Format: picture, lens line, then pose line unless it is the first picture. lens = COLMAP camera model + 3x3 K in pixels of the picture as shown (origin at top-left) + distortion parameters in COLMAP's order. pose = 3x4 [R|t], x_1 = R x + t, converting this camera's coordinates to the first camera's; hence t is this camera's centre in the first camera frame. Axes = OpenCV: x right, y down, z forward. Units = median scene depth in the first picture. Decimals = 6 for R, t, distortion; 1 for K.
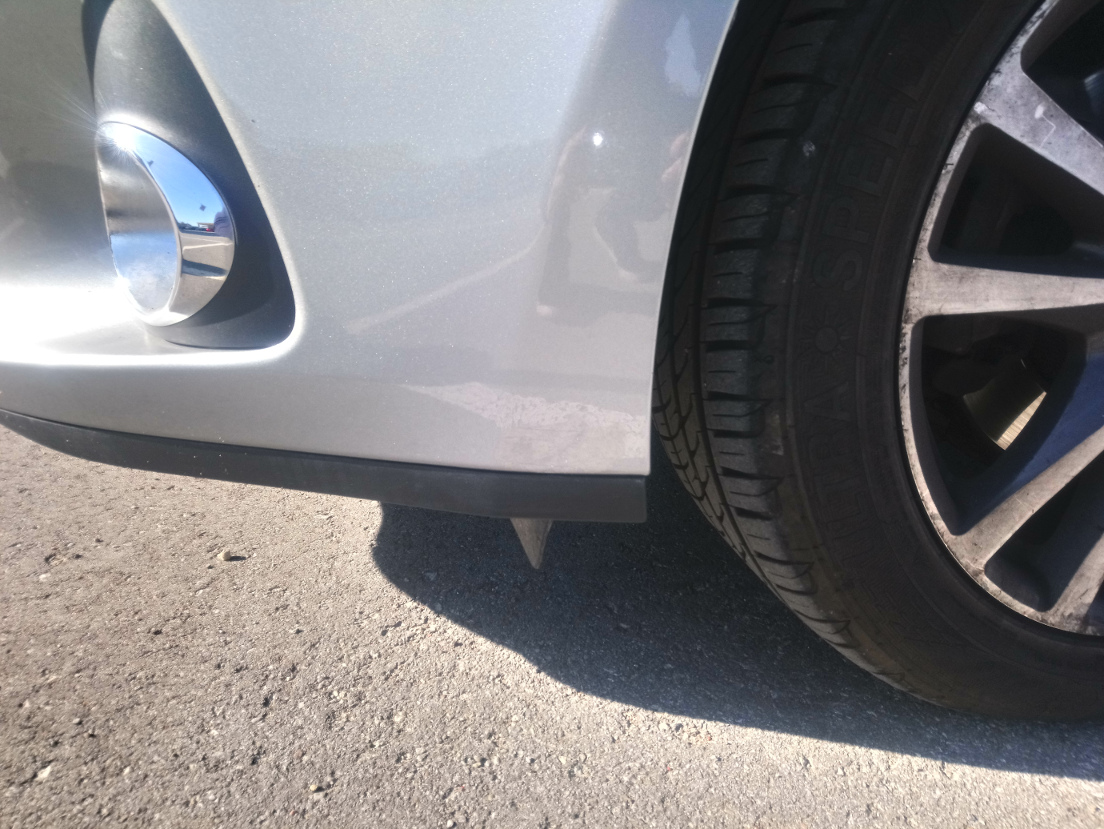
lens RADIAL K [[712.6, 0, 550.2], [0, 712.6, 414.1], [0, 0, 1]] dist [-0.024396, -0.007426]
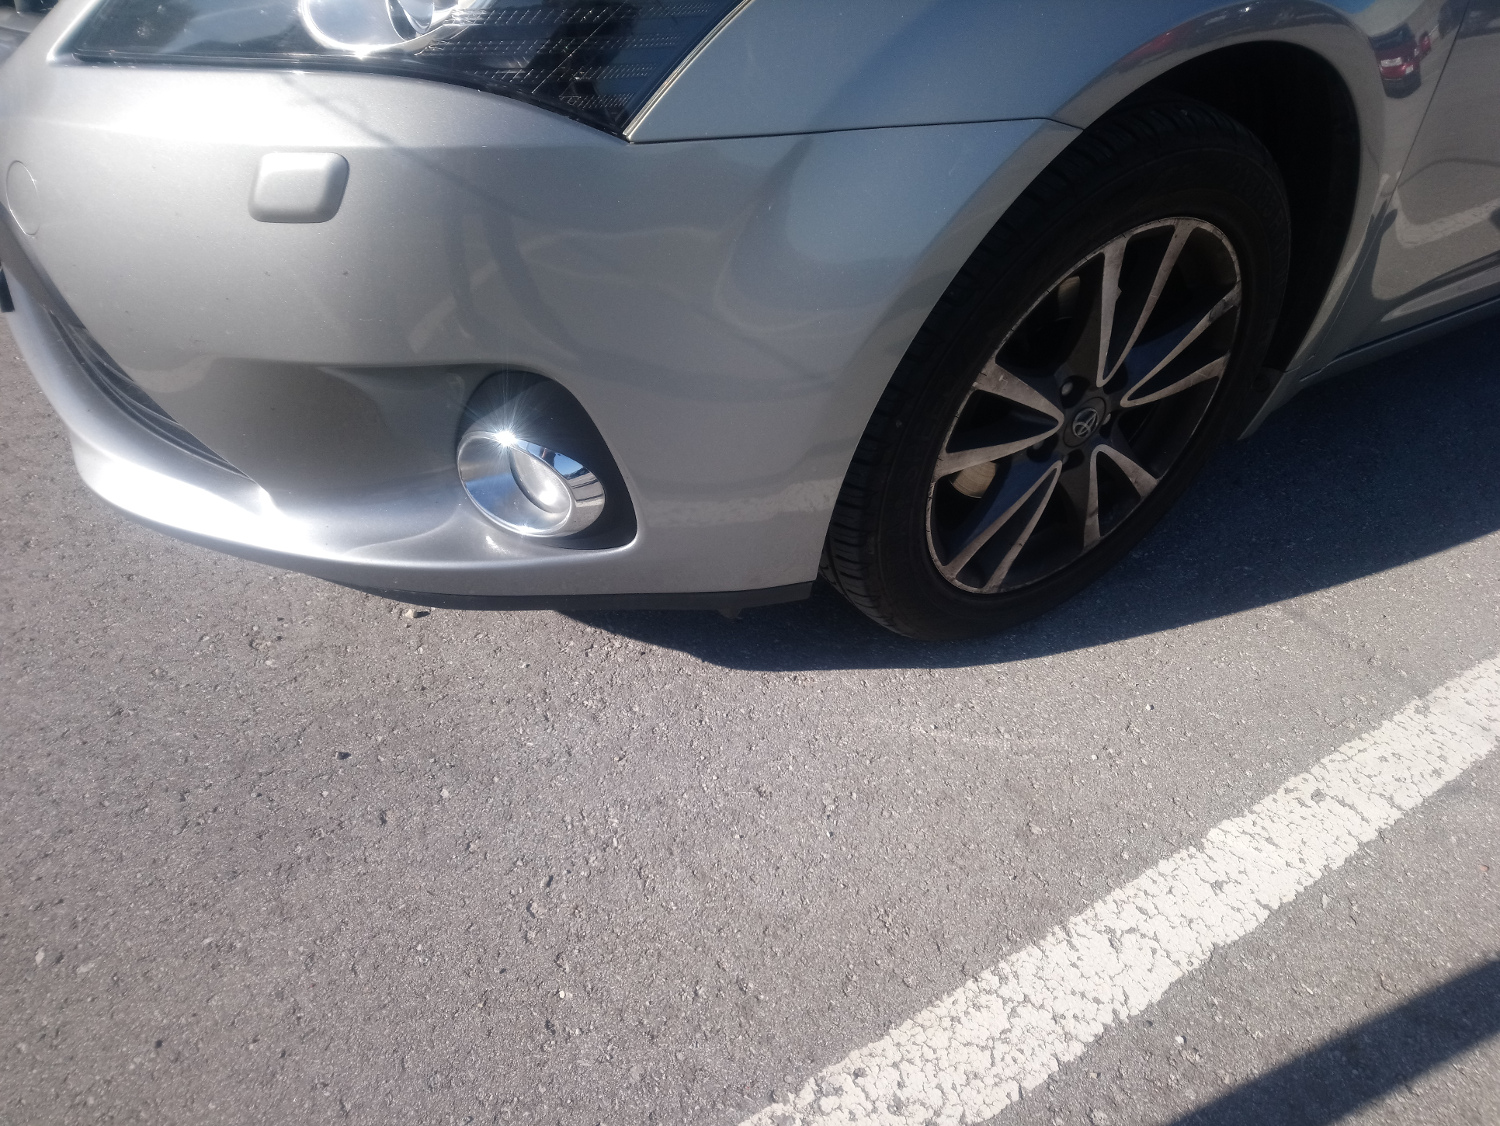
lens RADIAL K [[968.2, 0, 751.3], [0, 968.2, 562.1], [0, 0, 1]] dist [-0.024396, -0.007426]
pose [[0.922096, -0.161881, 0.351473, -0.782316], [0.017326, 0.924652, 0.380420, -0.801915], [-0.386573, -0.344694, 0.855422, -0.975673]]
